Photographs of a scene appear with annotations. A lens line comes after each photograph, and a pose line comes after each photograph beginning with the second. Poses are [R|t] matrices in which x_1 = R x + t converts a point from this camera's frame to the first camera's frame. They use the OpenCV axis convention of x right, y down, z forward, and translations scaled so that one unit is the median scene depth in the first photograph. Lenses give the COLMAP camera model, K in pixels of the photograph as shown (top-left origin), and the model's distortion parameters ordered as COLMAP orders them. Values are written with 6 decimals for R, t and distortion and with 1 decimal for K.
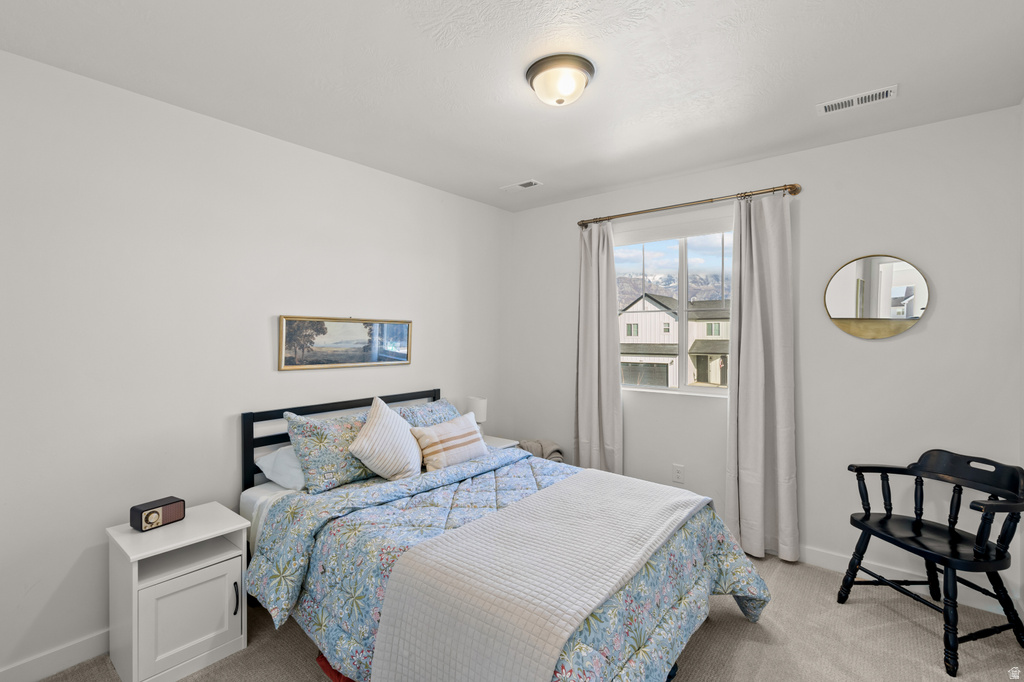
lens RADIAL K [[464.3, 0, 505.9], [0, 464.3, 338.4], [0, 0, 1]] dist [0.001805, 0.000054]
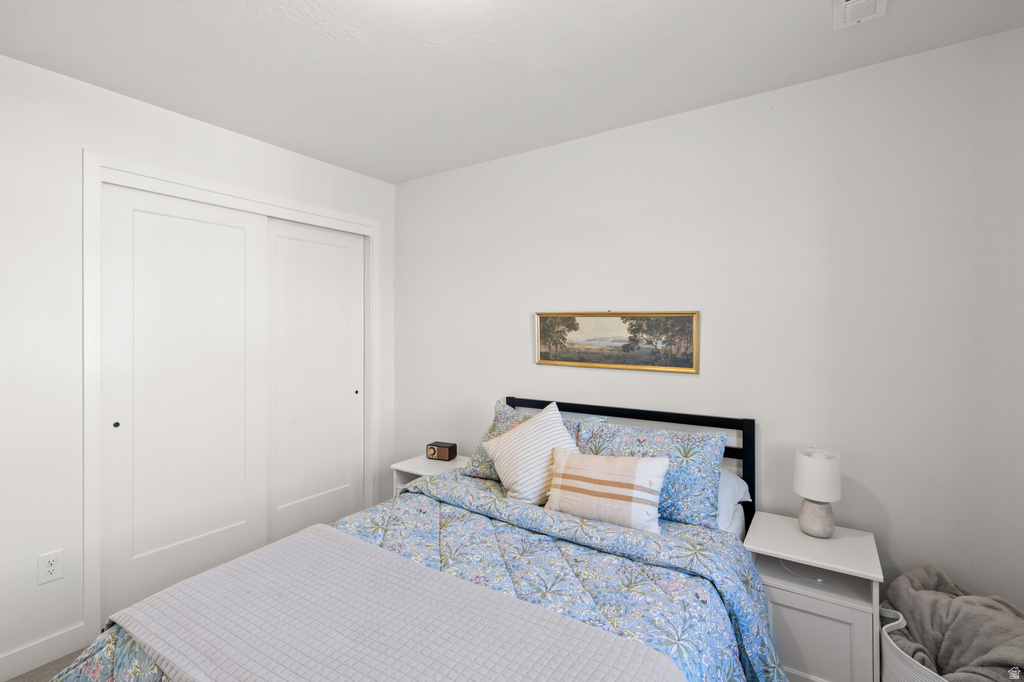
lens RADIAL K [[464.3, 0, 505.9], [0, 464.3, 338.4], [0, 0, 1]] dist [0.001805, 0.000054]
pose [[0.097685, 0.010589, -0.995161, 0.538110], [-0.018047, 0.999798, 0.008866, 0.001679], [0.995054, 0.017094, 0.097857, 0.776500]]
